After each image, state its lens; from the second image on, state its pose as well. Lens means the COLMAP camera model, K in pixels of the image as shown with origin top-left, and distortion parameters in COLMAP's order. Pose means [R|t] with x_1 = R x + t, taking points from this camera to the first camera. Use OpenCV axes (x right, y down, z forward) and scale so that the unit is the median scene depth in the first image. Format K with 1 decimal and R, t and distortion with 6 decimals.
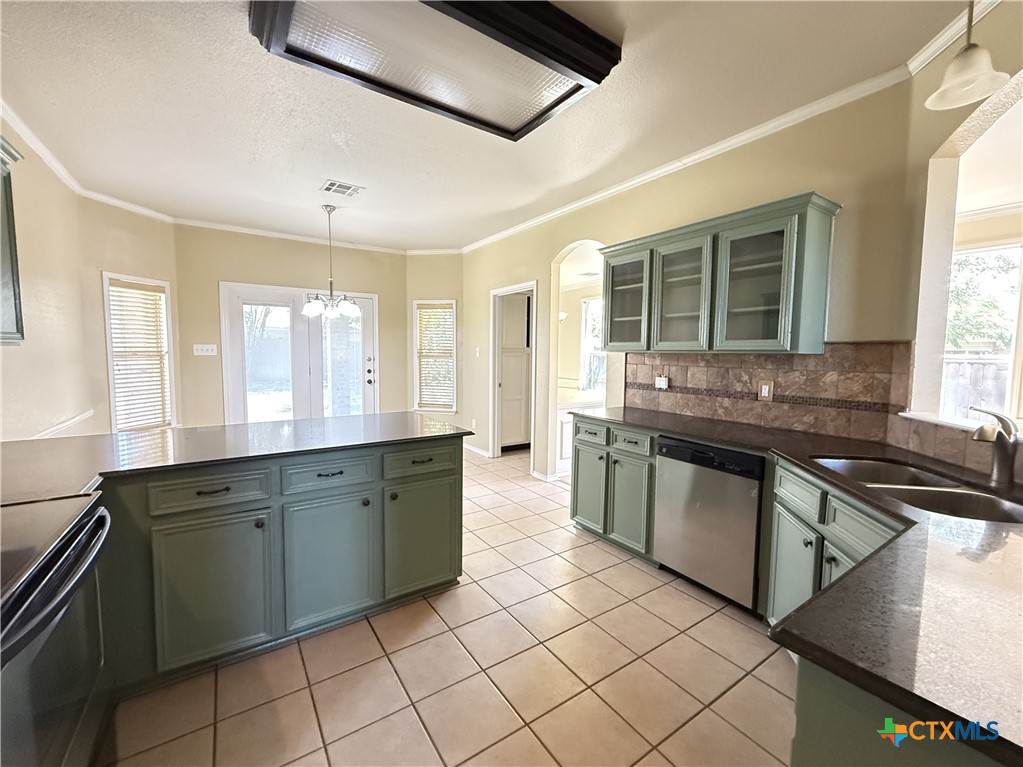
lens RADIAL K [[415.5, 0, 511.5], [0, 415.5, 383.5], [0, 0, 1]] dist [0.000265, 0.000004]
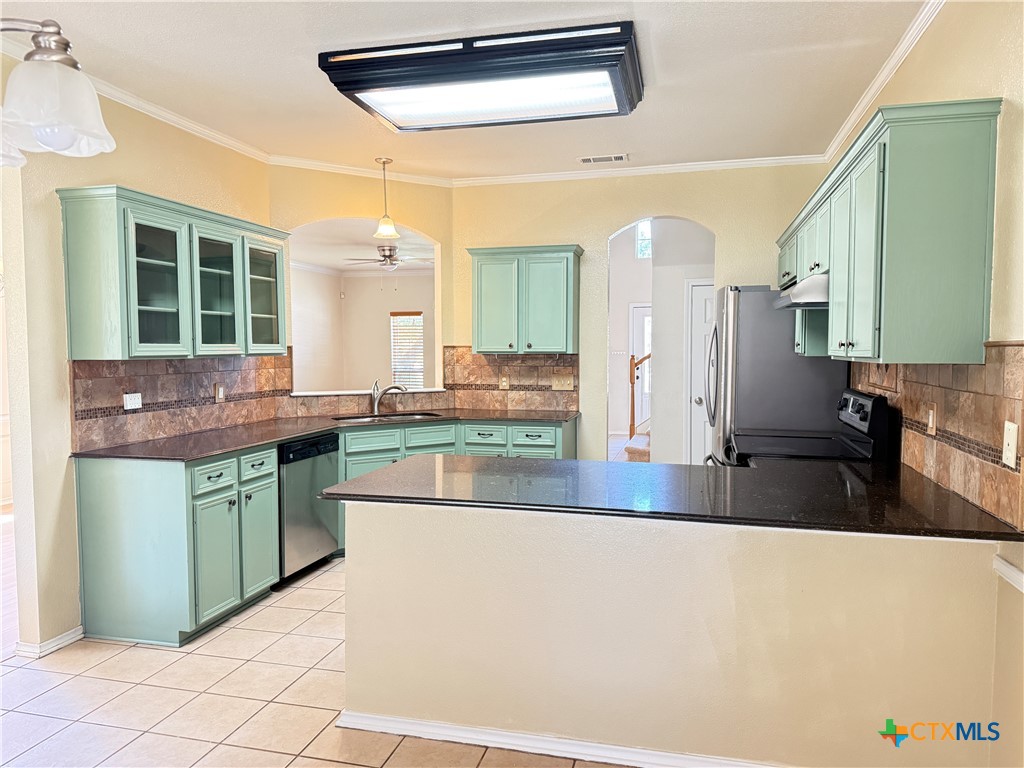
lens RADIAL K [[734.9, 0, 512.0], [0, 734.9, 384.0], [0, 0, 1]] dist [0.000533, 0.000136]
pose [[-0.662792, -0.048794, 0.747212, -1.177649], [0.049232, 0.992876, 0.108507, -0.160093], [-0.747183, 0.108705, -0.655668, 1.608164]]
